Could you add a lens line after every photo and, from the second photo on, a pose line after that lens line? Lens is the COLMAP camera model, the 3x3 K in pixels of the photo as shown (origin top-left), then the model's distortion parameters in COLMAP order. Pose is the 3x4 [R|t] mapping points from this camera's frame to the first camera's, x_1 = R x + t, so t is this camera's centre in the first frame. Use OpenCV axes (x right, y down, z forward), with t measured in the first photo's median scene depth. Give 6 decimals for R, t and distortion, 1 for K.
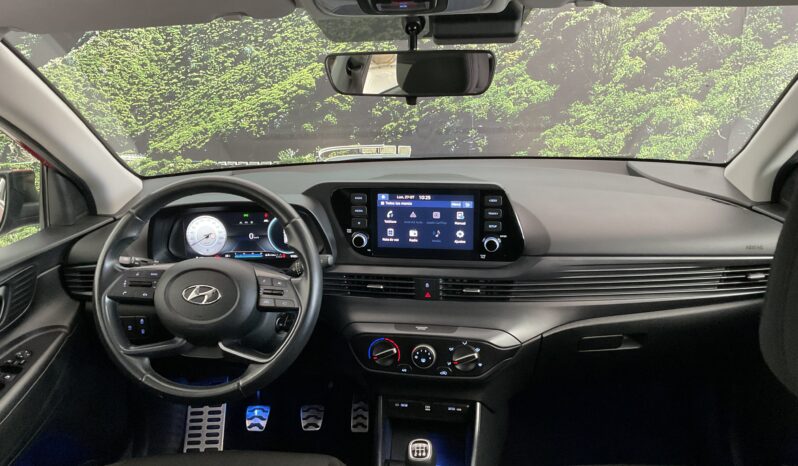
lens RADIAL K [[649.4, 0, 399.0], [0, 649.4, 233.0], [0, 0, 1]] dist [0.004736, 0.003263]
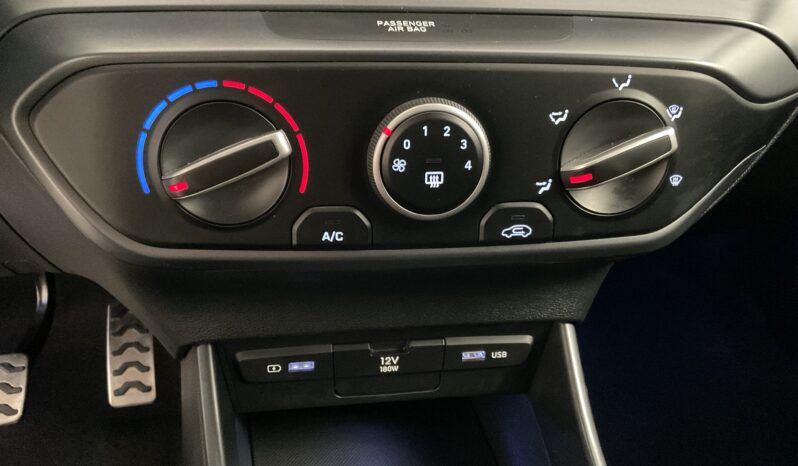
lens RADIAL K [[649.4, 0, 399.0], [0, 649.4, 233.0], [0, 0, 1]] dist [0.004736, 0.003263]
pose [[0.938824, -0.092667, 0.331695, -0.041111], [0.024788, 0.978804, 0.203292, 0.168414], [-0.343503, -0.182633, 0.921222, 0.800804]]
